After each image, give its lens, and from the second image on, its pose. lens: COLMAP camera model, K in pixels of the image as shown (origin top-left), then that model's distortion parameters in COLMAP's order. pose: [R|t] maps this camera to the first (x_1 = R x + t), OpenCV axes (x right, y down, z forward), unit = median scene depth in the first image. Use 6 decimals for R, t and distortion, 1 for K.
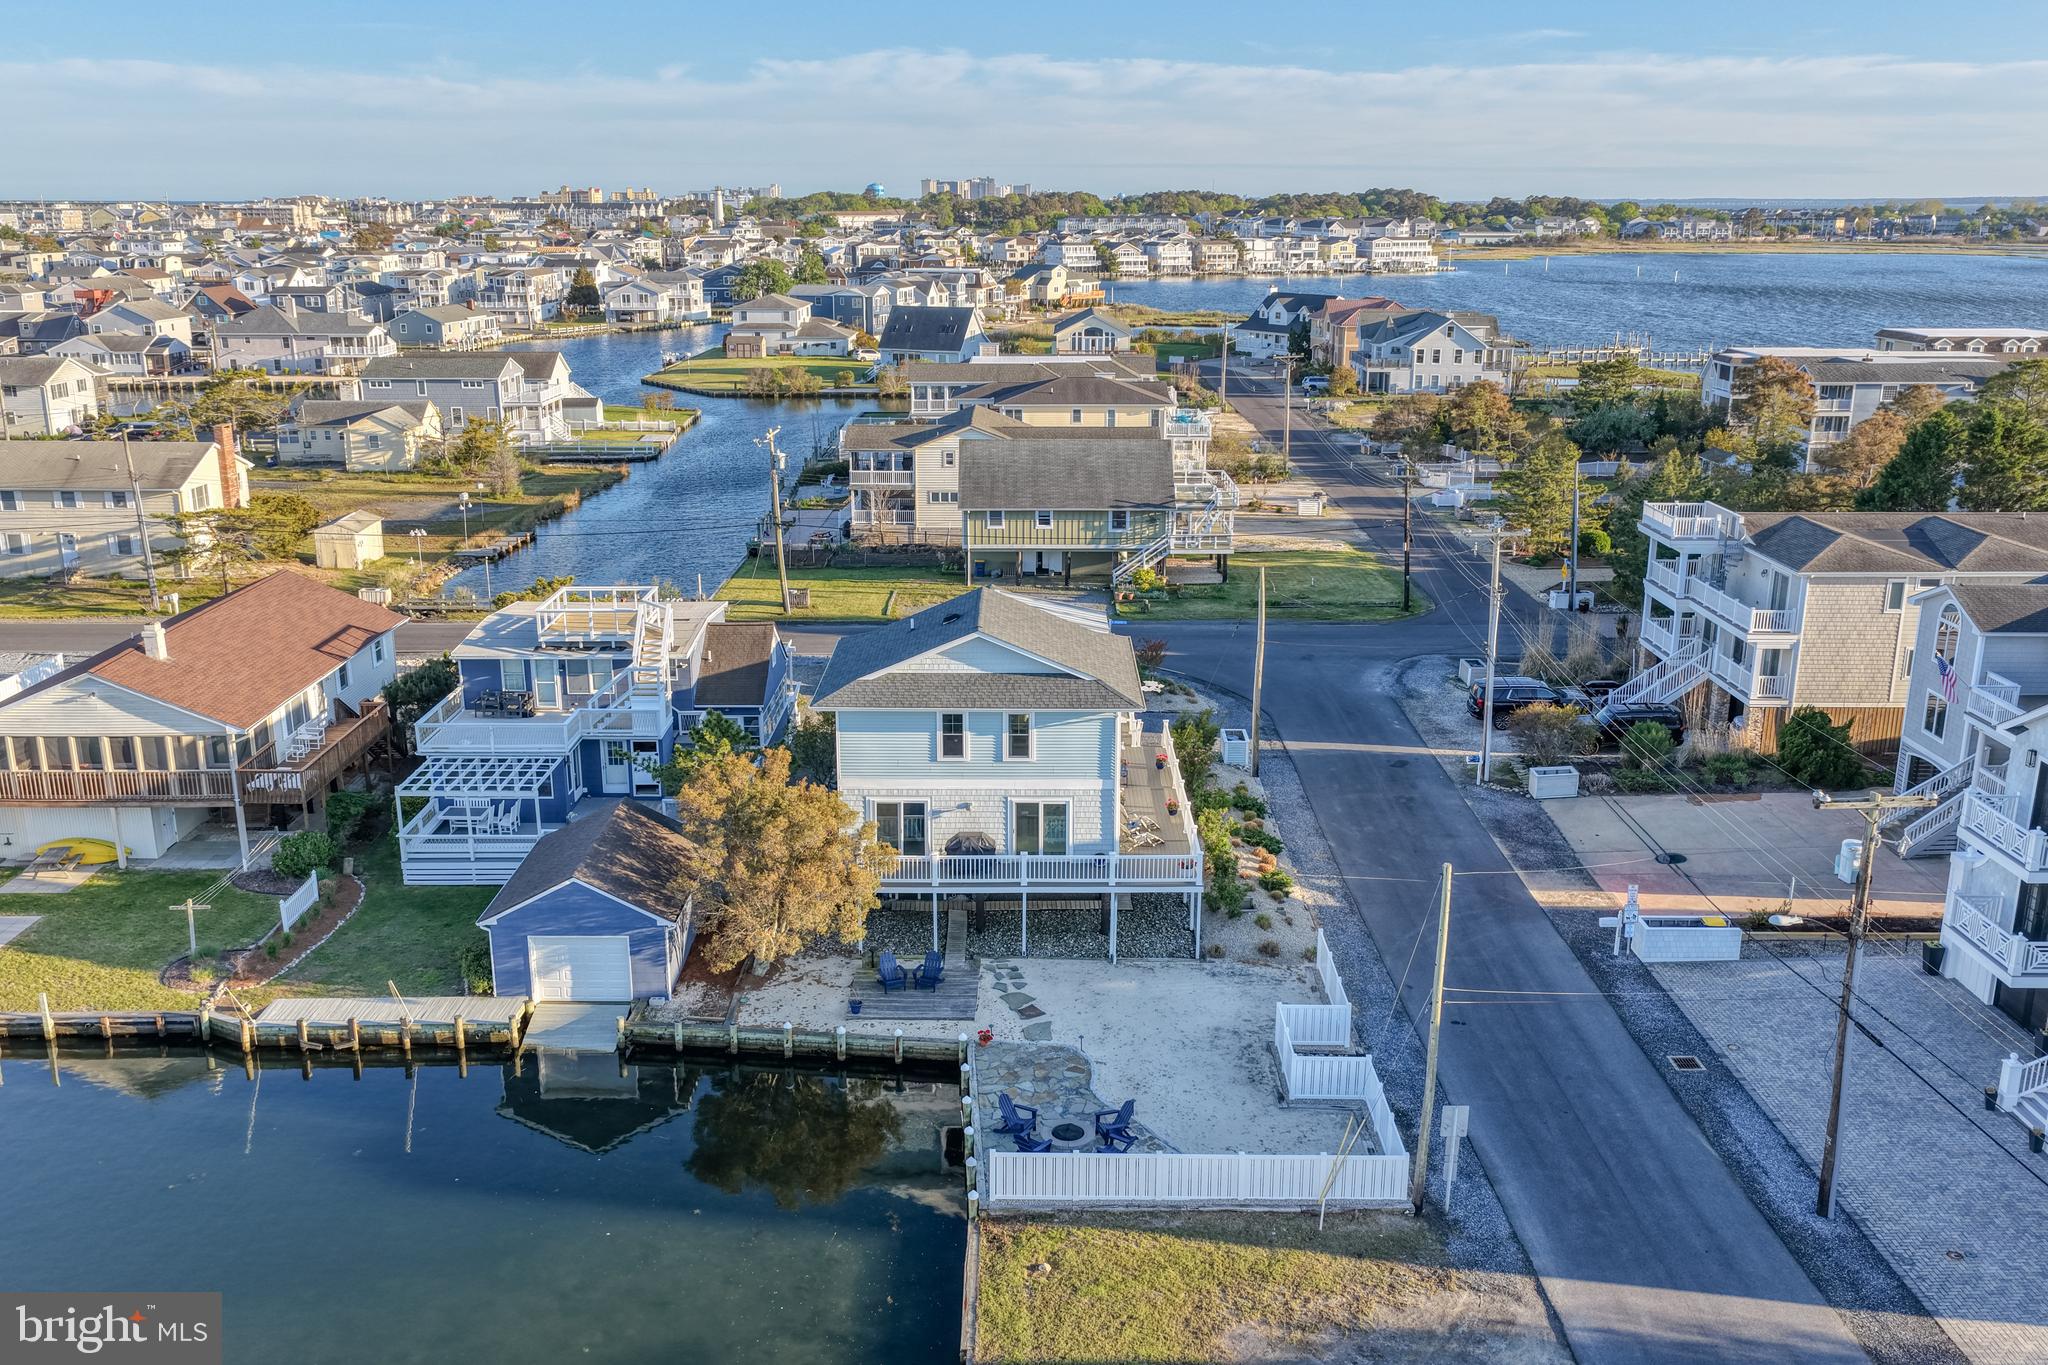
lens RADIAL K [[1732.2, 0, 1024.0], [0, 1732.2, 682.5], [0, 0, 1]] dist [-0.009974, 0.032355]
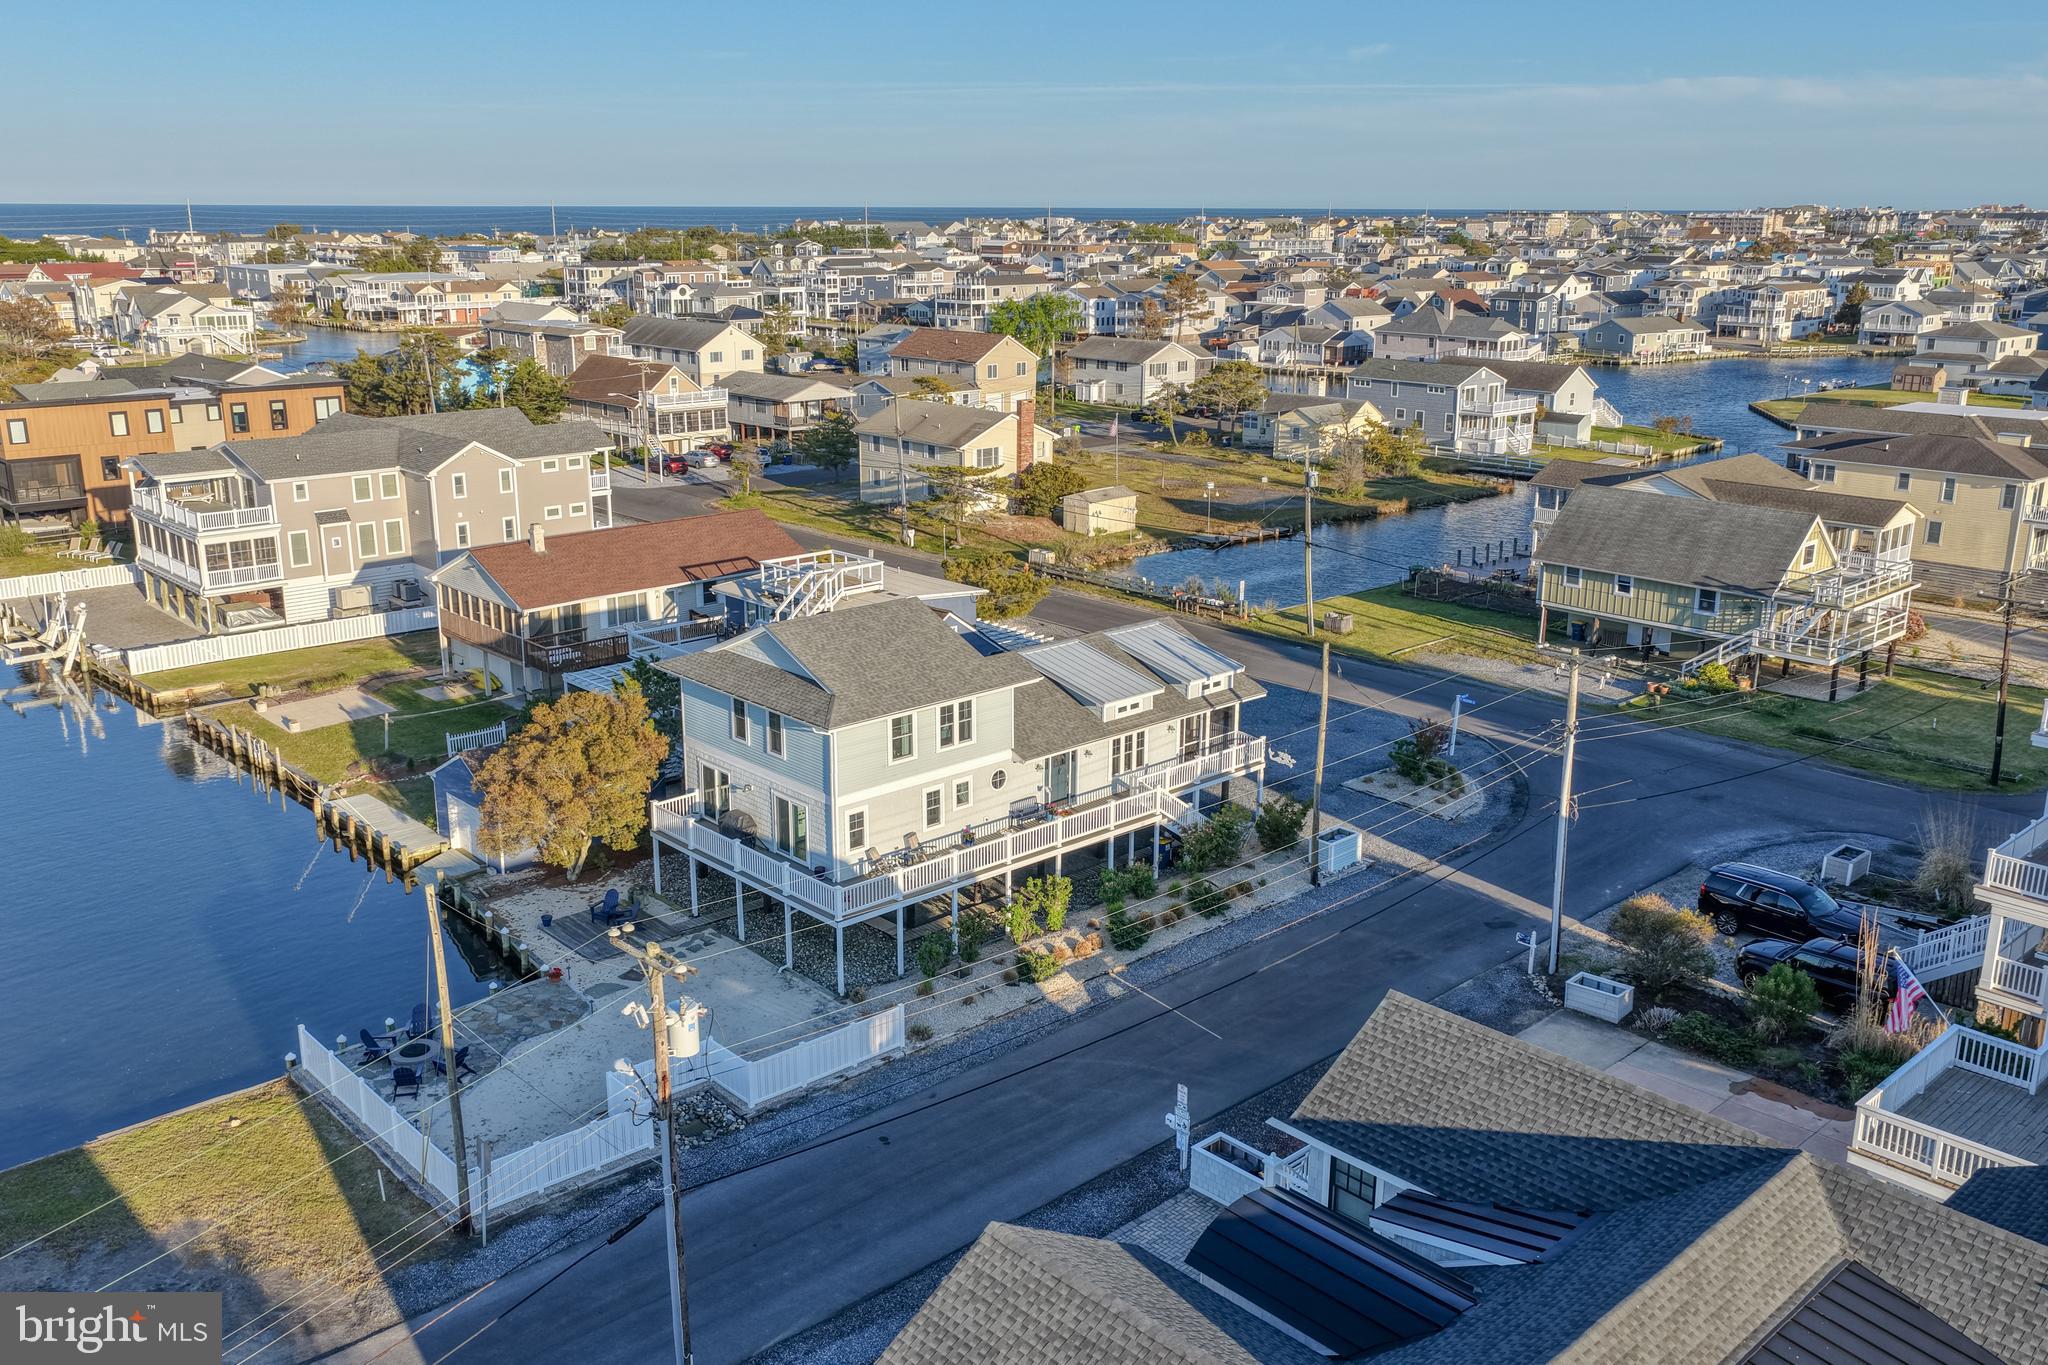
lens RADIAL K [[1713.8, 0, 1024.0], [0, 1713.8, 682.5], [0, 0, 1]] dist [-0.013924, 0.039408]
pose [[0.680658, 0.198196, -0.705282, 0.295674], [-0.199680, 0.976450, 0.081690, -0.040512], [0.704863, 0.085228, 0.704204, 0.138625]]
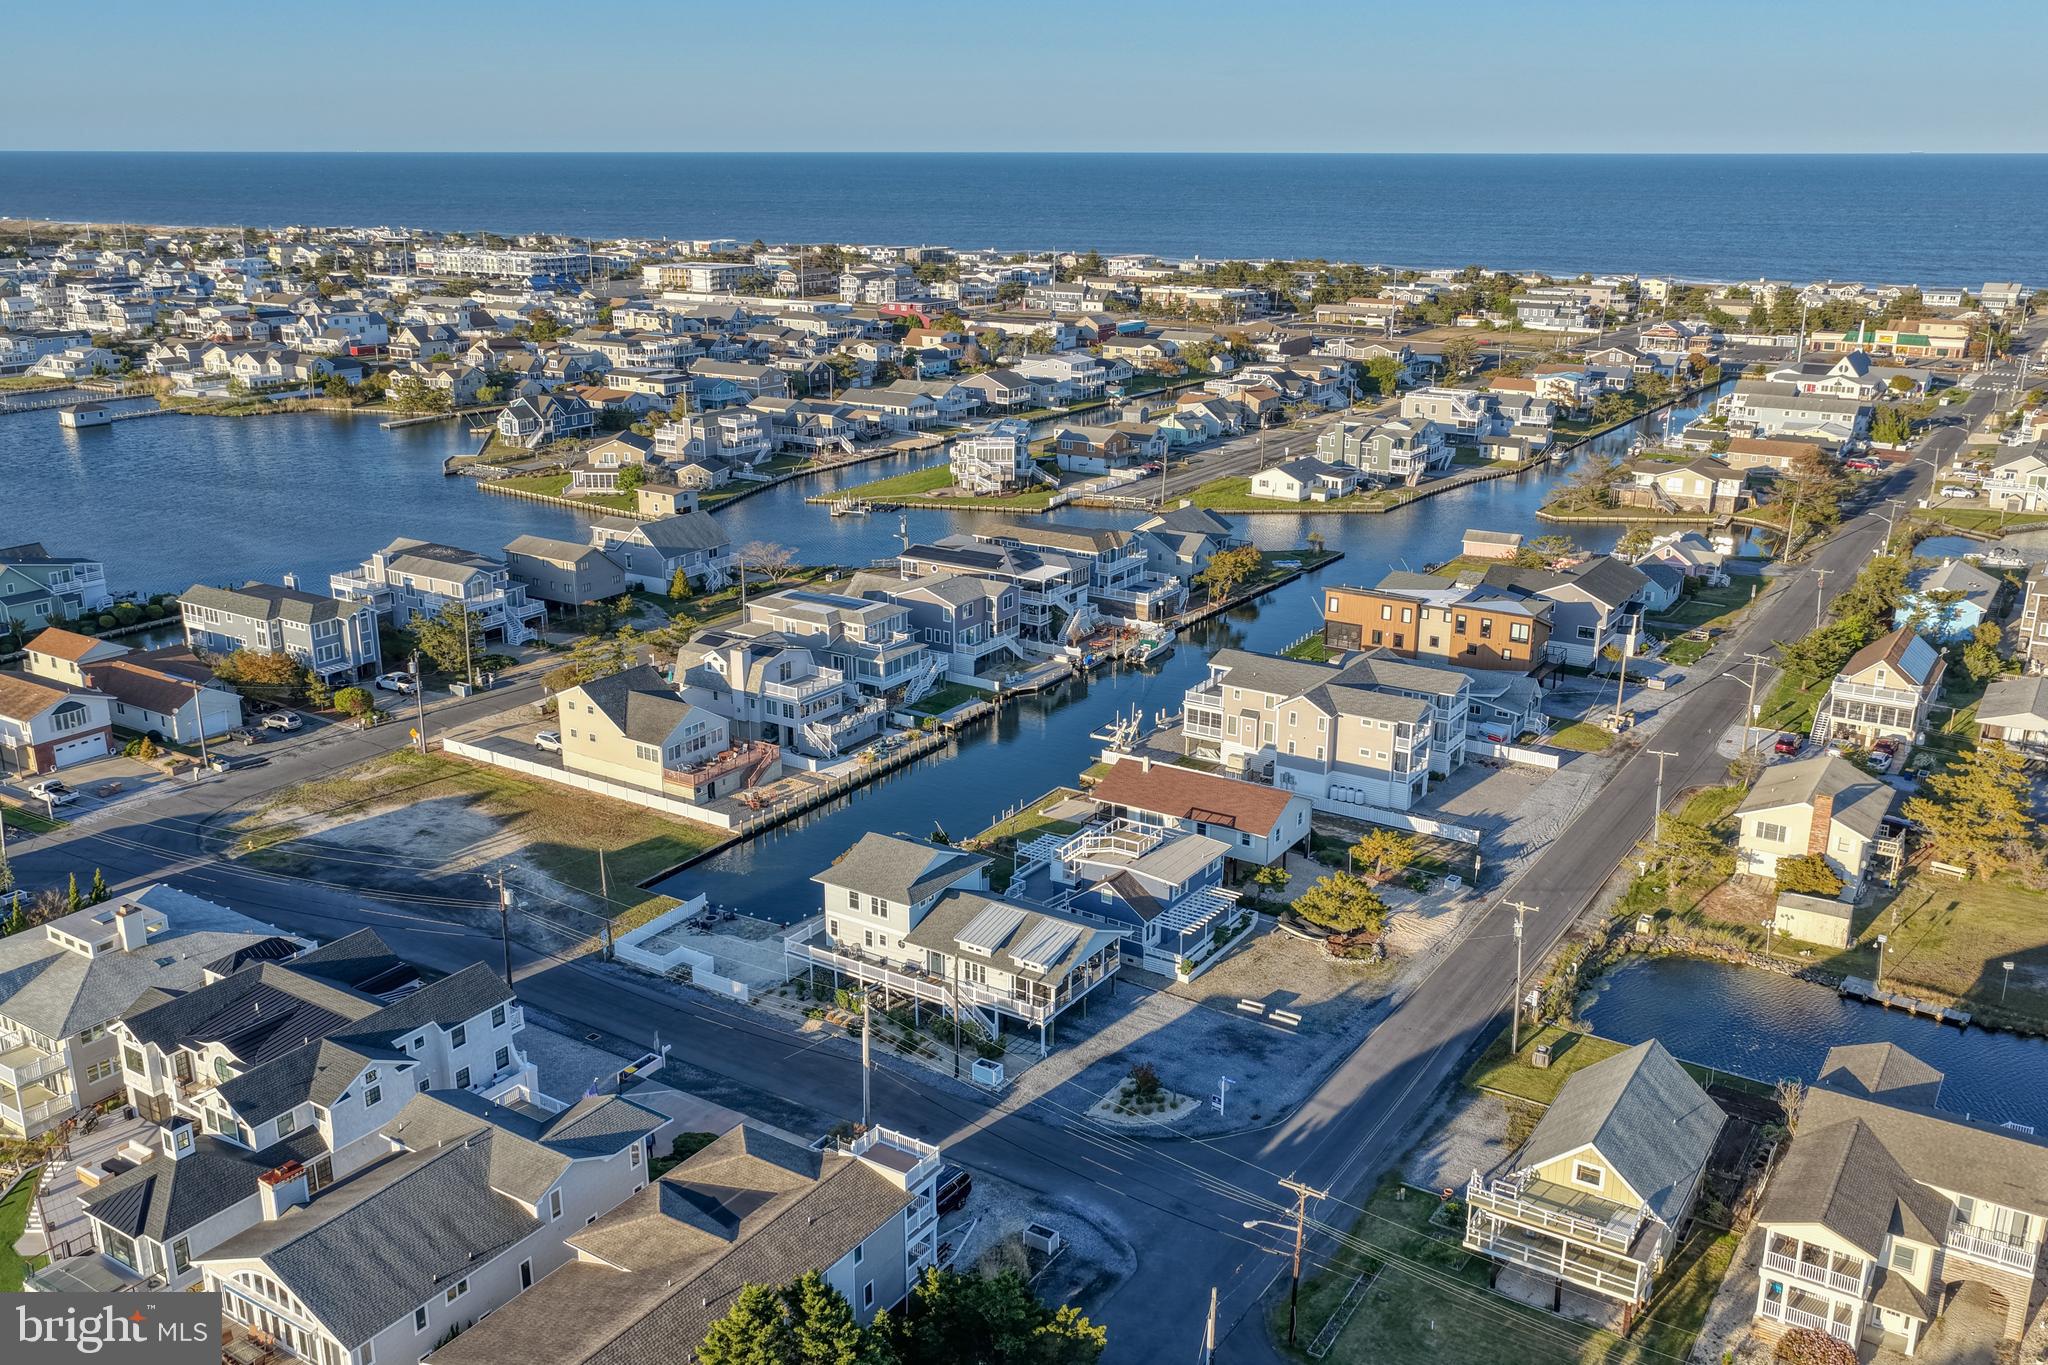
lens RADIAL K [[1732.2, 0, 1024.0], [0, 1732.2, 682.5], [0, 0, 1]] dist [-0.009974, 0.032355]
pose [[-0.543549, 0.245187, -0.802769, 0.614726], [-0.228104, 0.877247, 0.422382, -0.452483], [0.807789, 0.412700, -0.420898, 0.751314]]
